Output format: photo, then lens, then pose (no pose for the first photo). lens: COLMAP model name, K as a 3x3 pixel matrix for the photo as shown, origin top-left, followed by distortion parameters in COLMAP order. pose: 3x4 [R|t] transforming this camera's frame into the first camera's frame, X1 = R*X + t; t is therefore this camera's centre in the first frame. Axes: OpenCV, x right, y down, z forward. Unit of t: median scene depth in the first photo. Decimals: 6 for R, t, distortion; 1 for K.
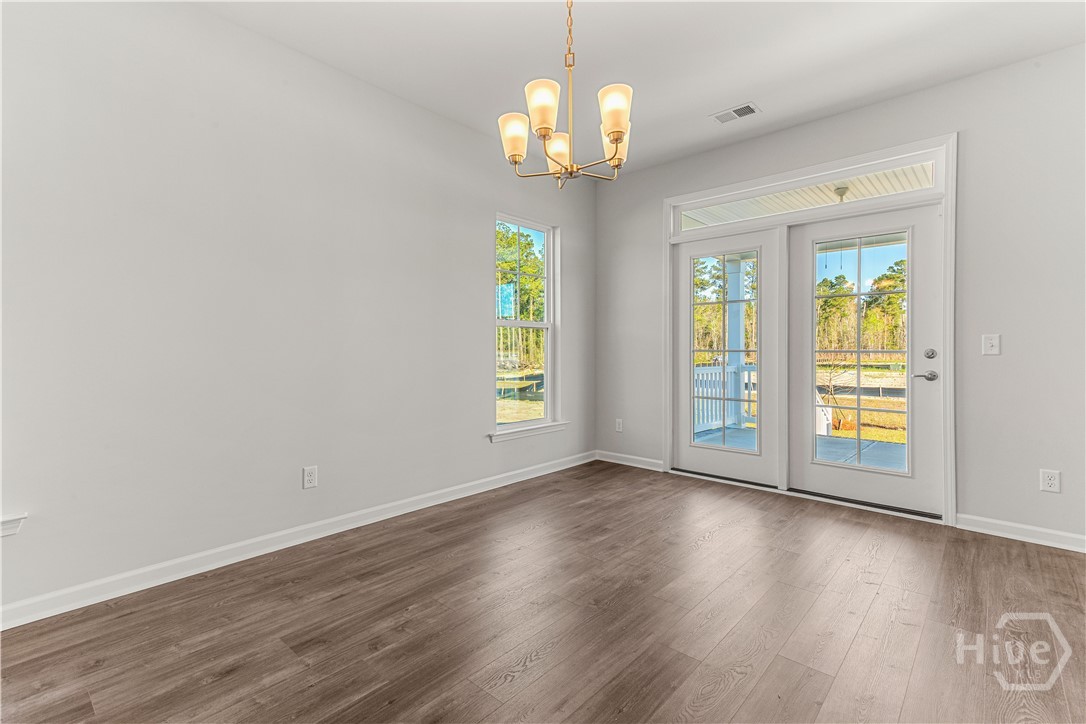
lens RADIAL K [[507.5, 0, 527.0], [0, 507.5, 347.8], [0, 0, 1]] dist [0.029977, 0.000445]
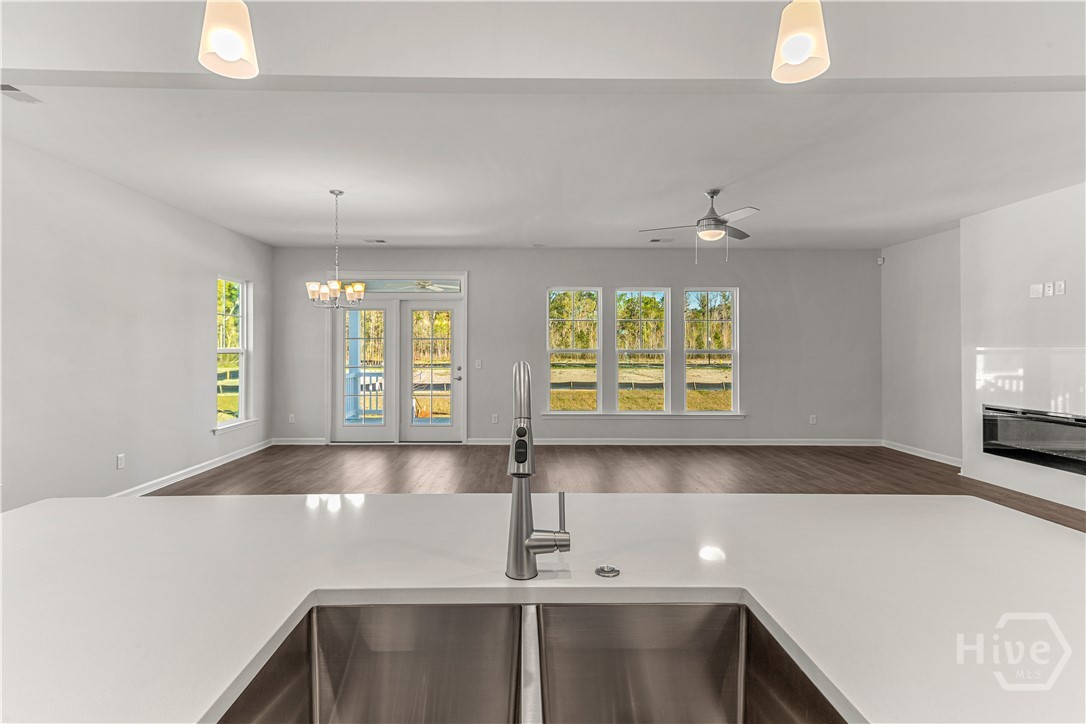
lens RADIAL K [[529.2, 0, 539.6], [0, 529.2, 353.3], [0, 0, 1]] dist [0.022603, 0.000412]
pose [[0.713972, -0.003185, 0.700167, -0.400739], [-0.003621, 0.999959, 0.008241, -0.052214], [-0.700165, -0.008419, 0.713931, -0.615313]]
